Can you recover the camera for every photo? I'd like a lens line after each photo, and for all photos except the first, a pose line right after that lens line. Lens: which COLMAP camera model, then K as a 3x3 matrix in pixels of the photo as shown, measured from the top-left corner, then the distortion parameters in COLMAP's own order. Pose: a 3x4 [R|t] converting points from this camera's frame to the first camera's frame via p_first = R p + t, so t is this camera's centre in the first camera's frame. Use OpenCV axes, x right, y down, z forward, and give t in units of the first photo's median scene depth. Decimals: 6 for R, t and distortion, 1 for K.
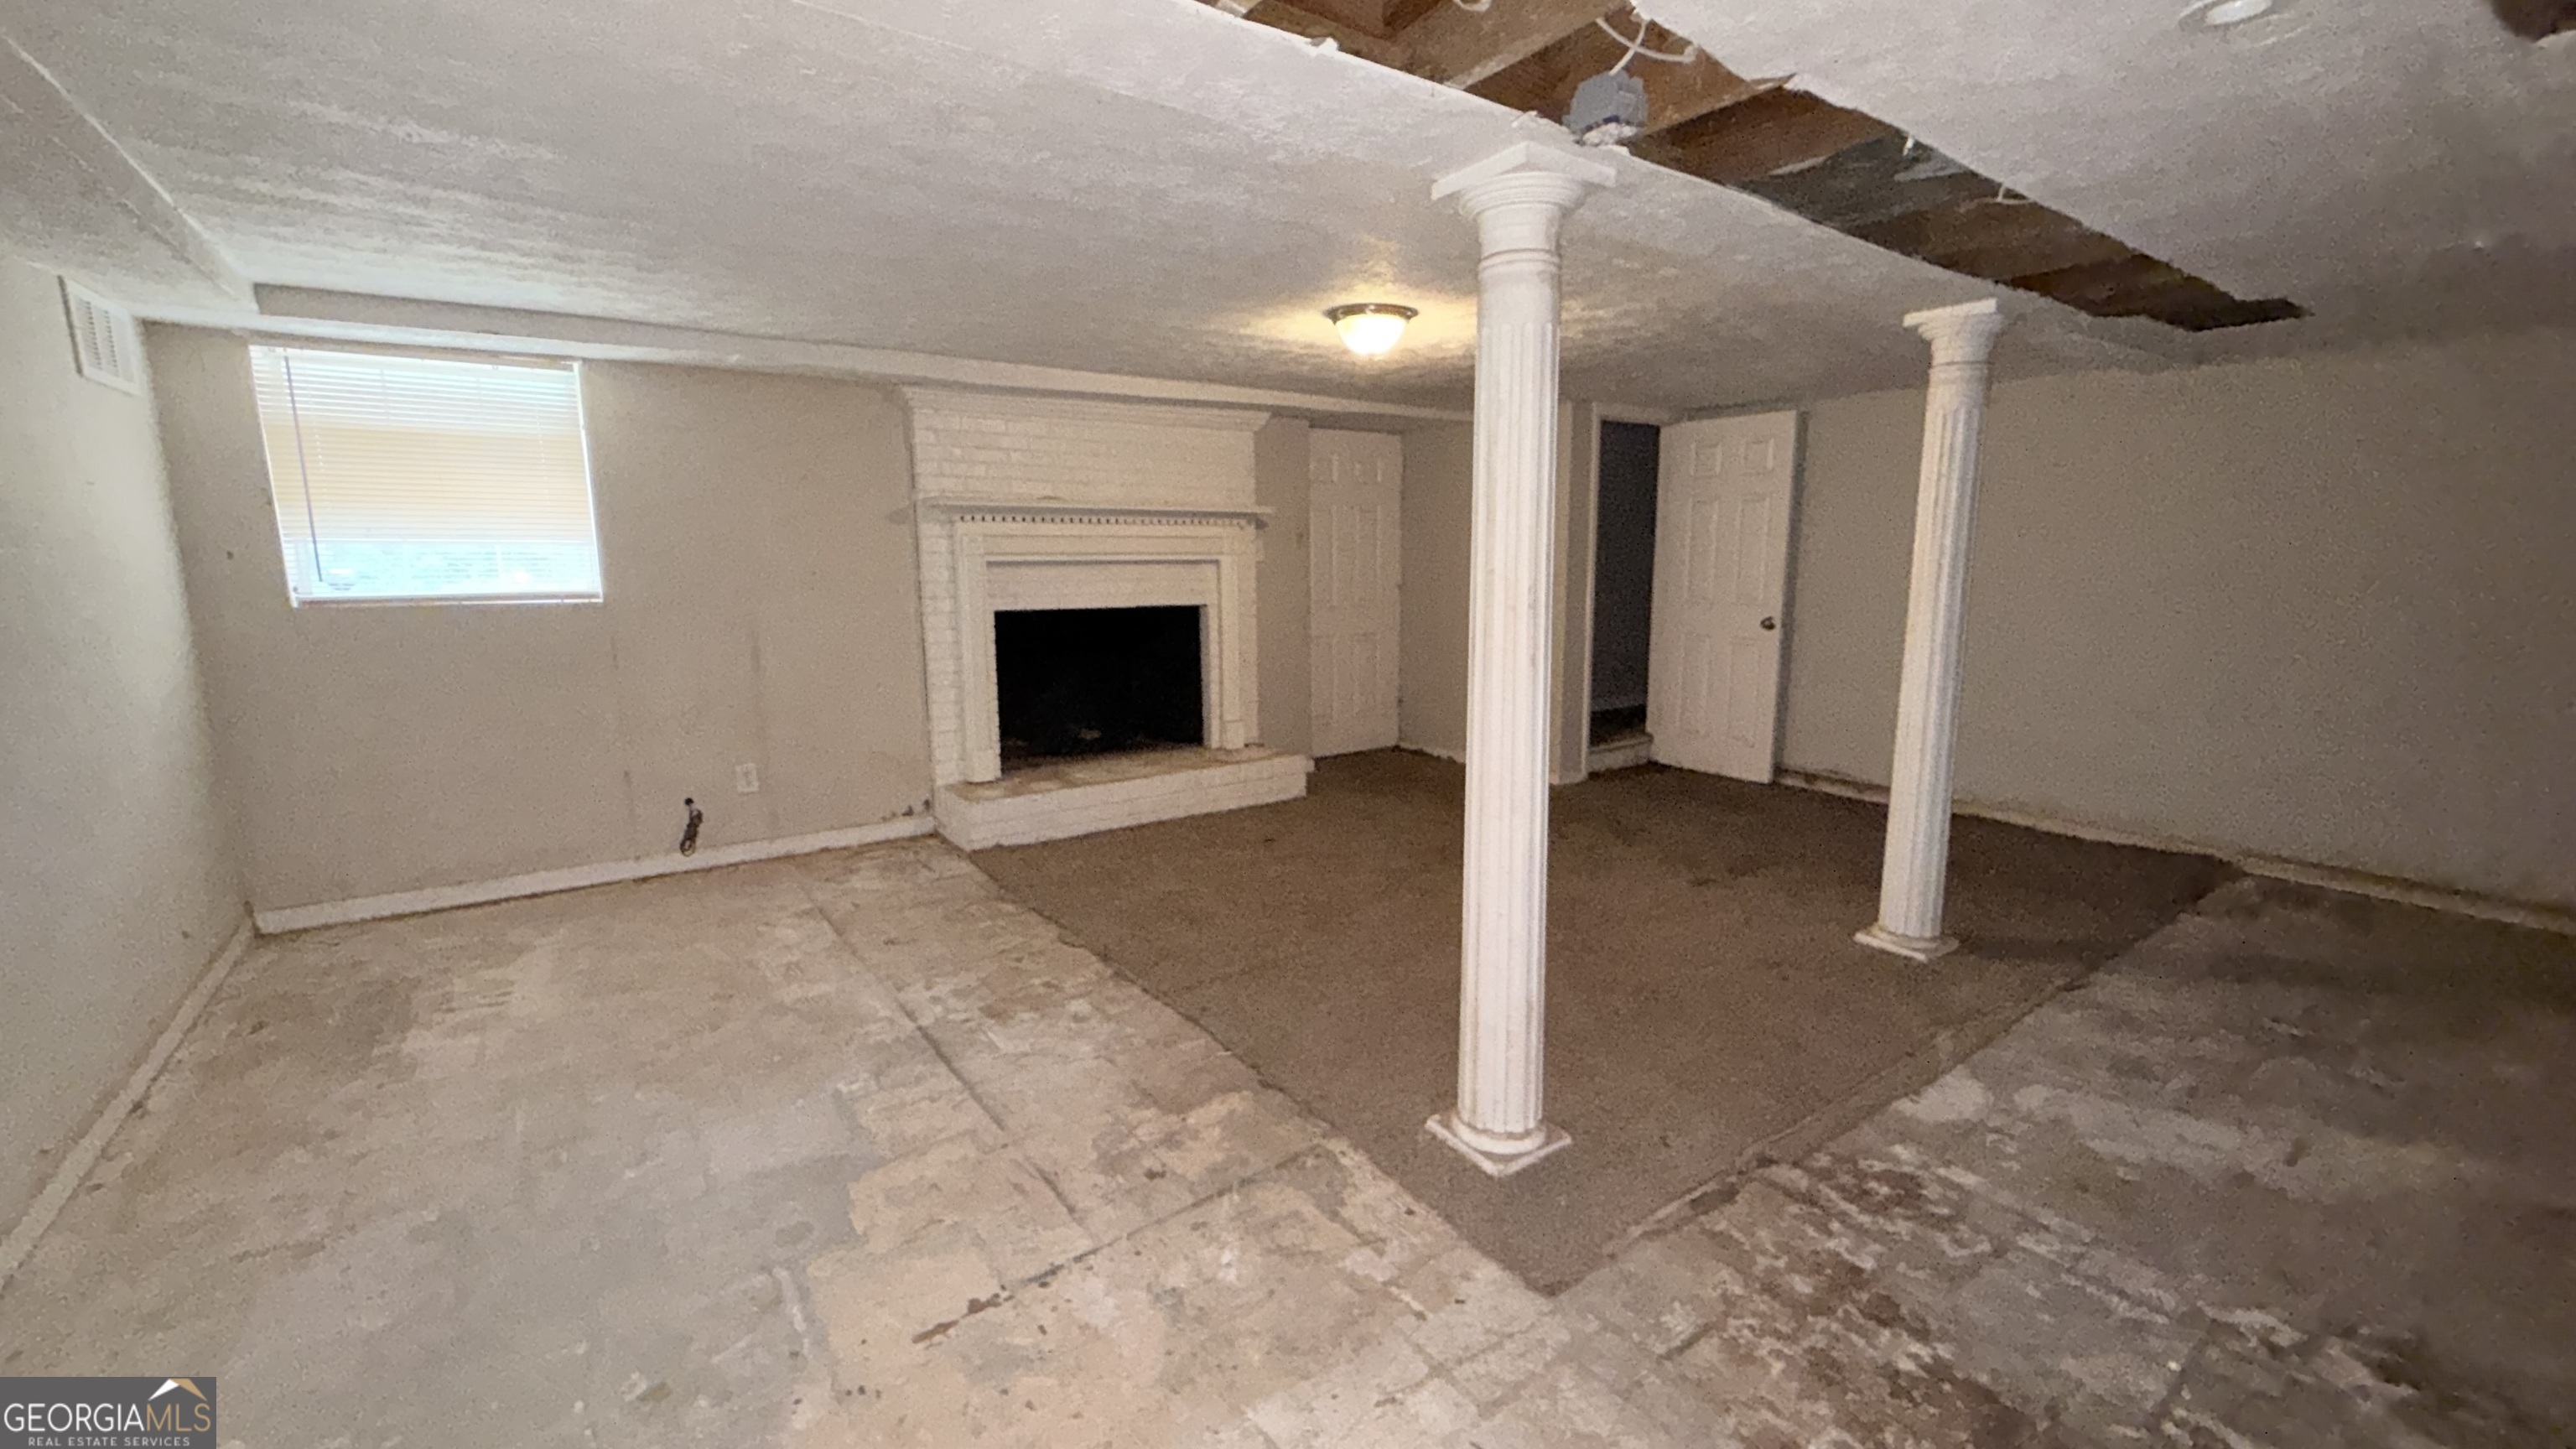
lens RADIAL K [[1031.3, 0, 1280.4], [0, 1031.3, 725.3], [0, 0, 1]] dist [0.000033, 0.000027]
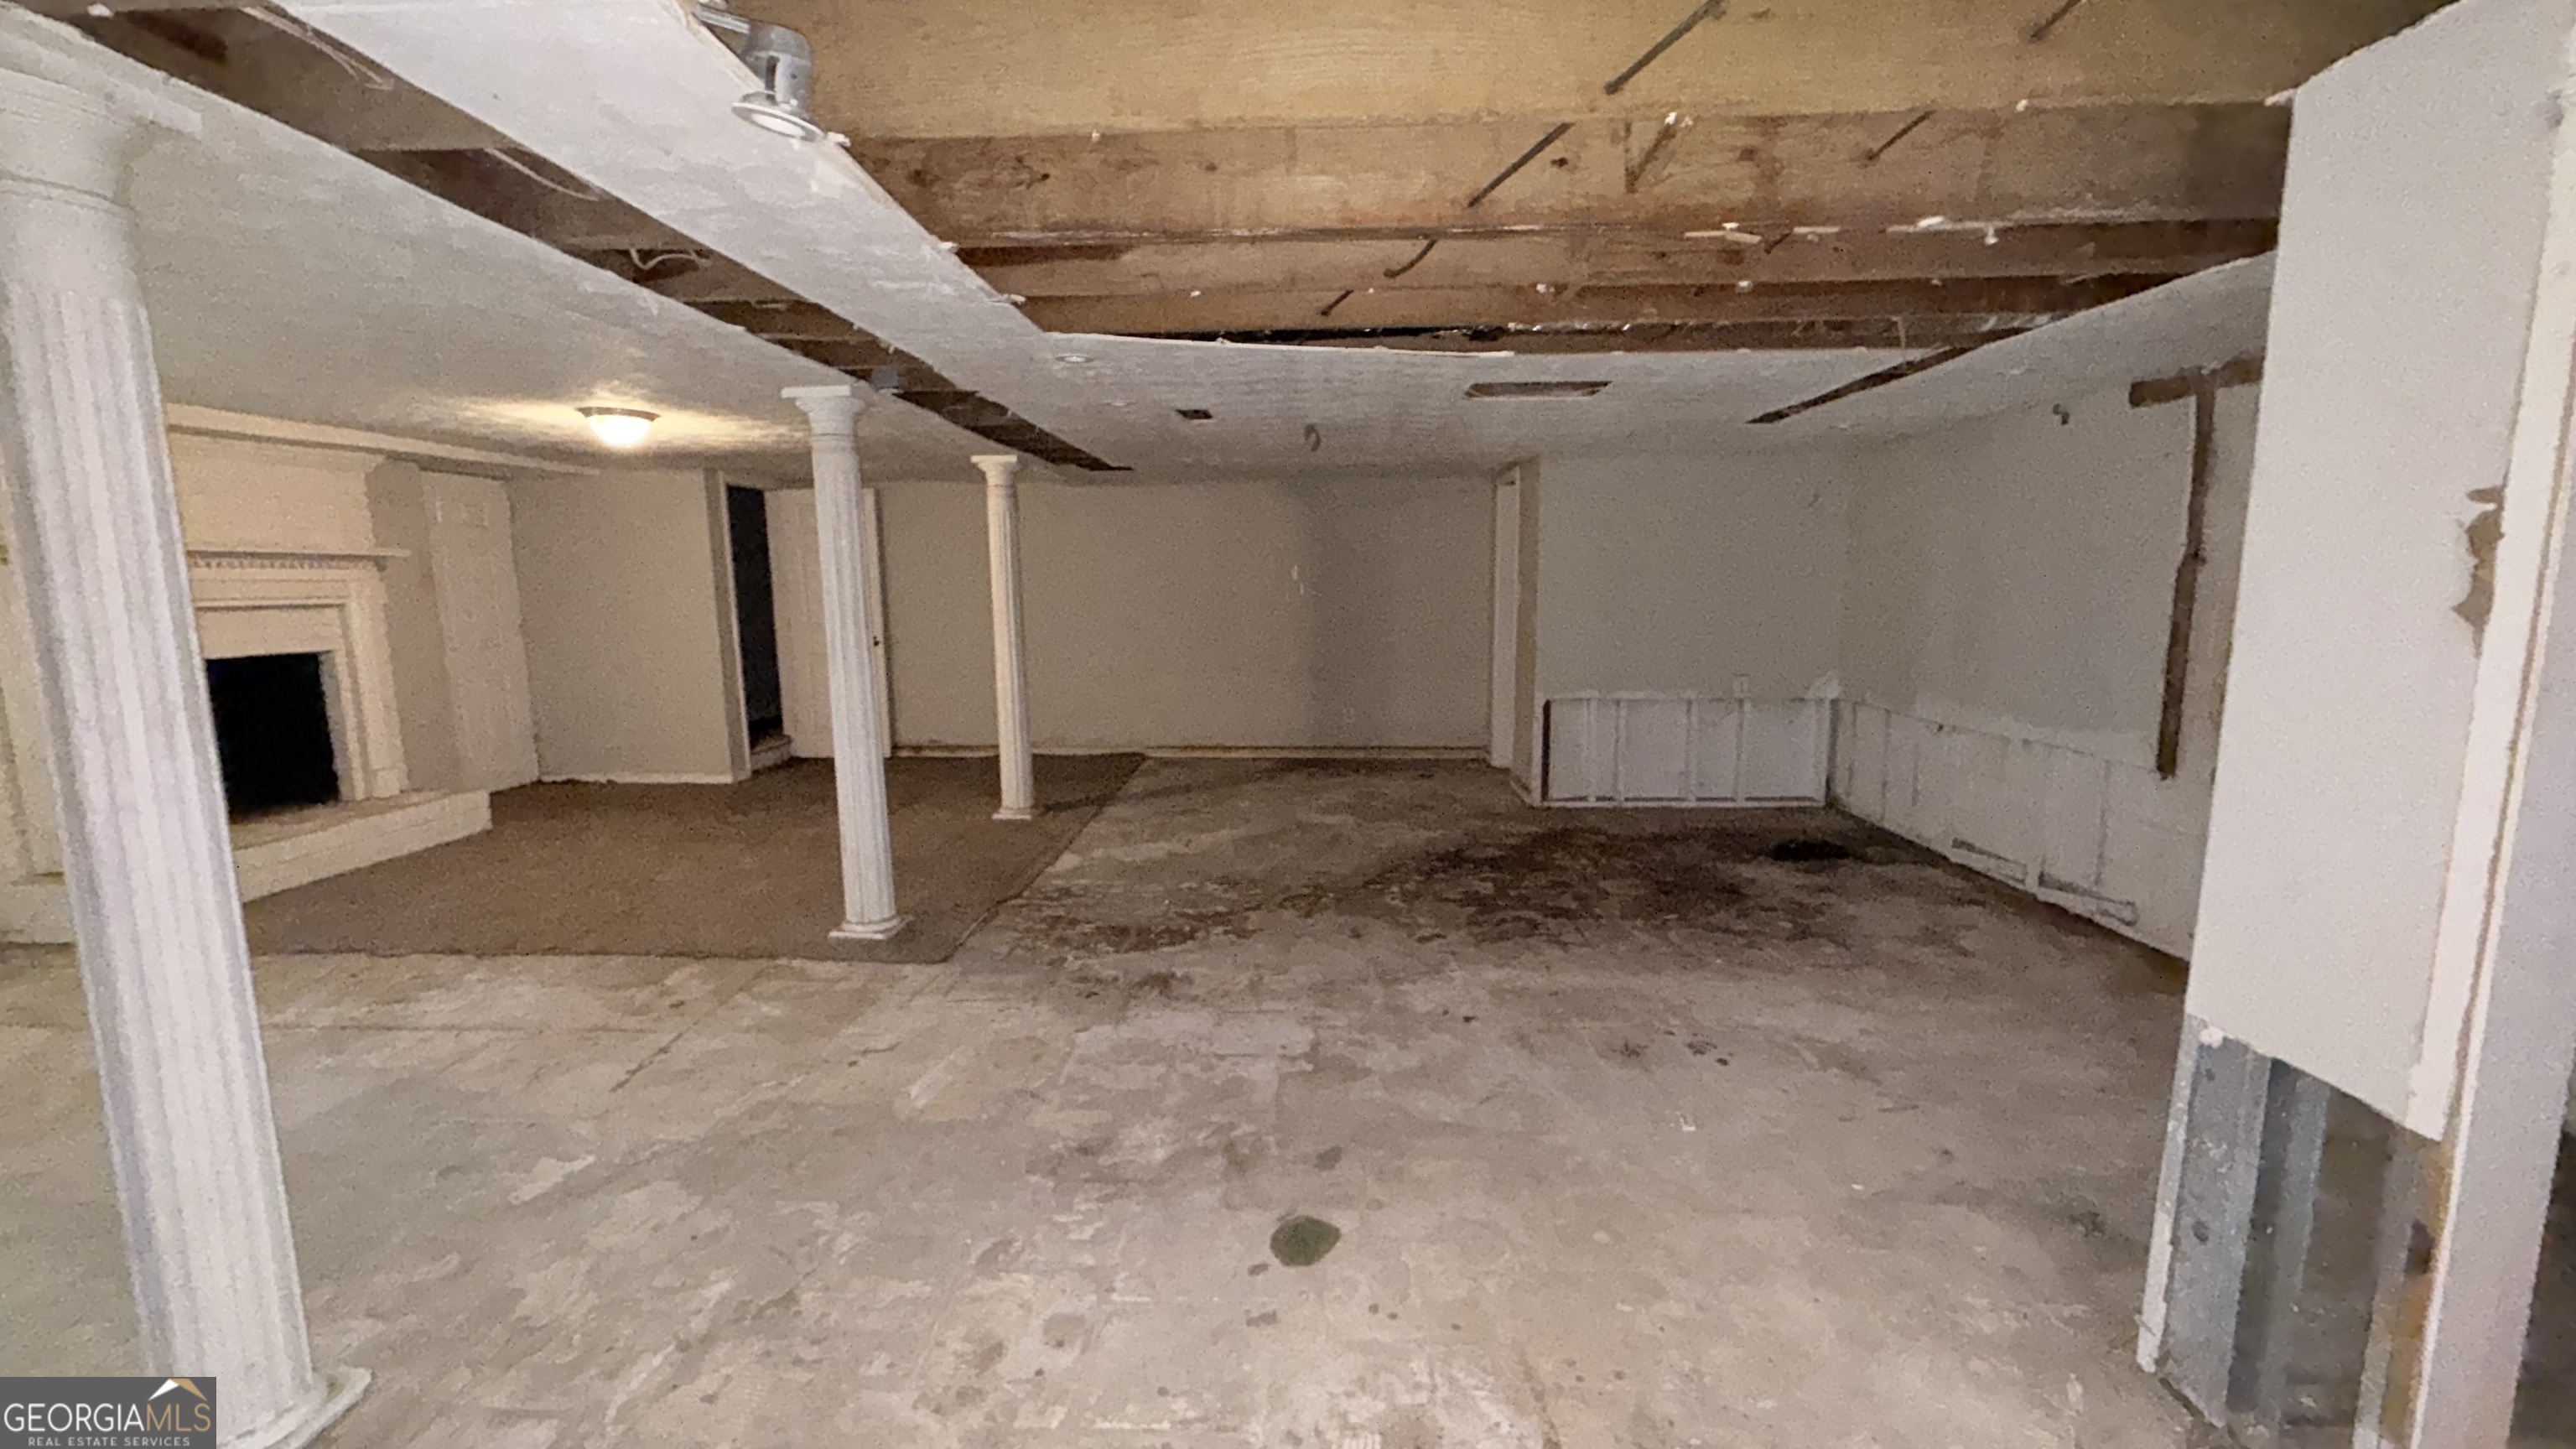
lens RADIAL K [[1031.3, 0, 1286.5], [0, 1031.3, 725.7], [0, 0, 1]] dist [0.000033, 0.000027]
pose [[0.606256, -0.115349, 0.786859, -0.418884], [0.140622, 0.989383, 0.036692, 0.058309], [-0.782738, 0.088405, 0.616041, -0.388029]]
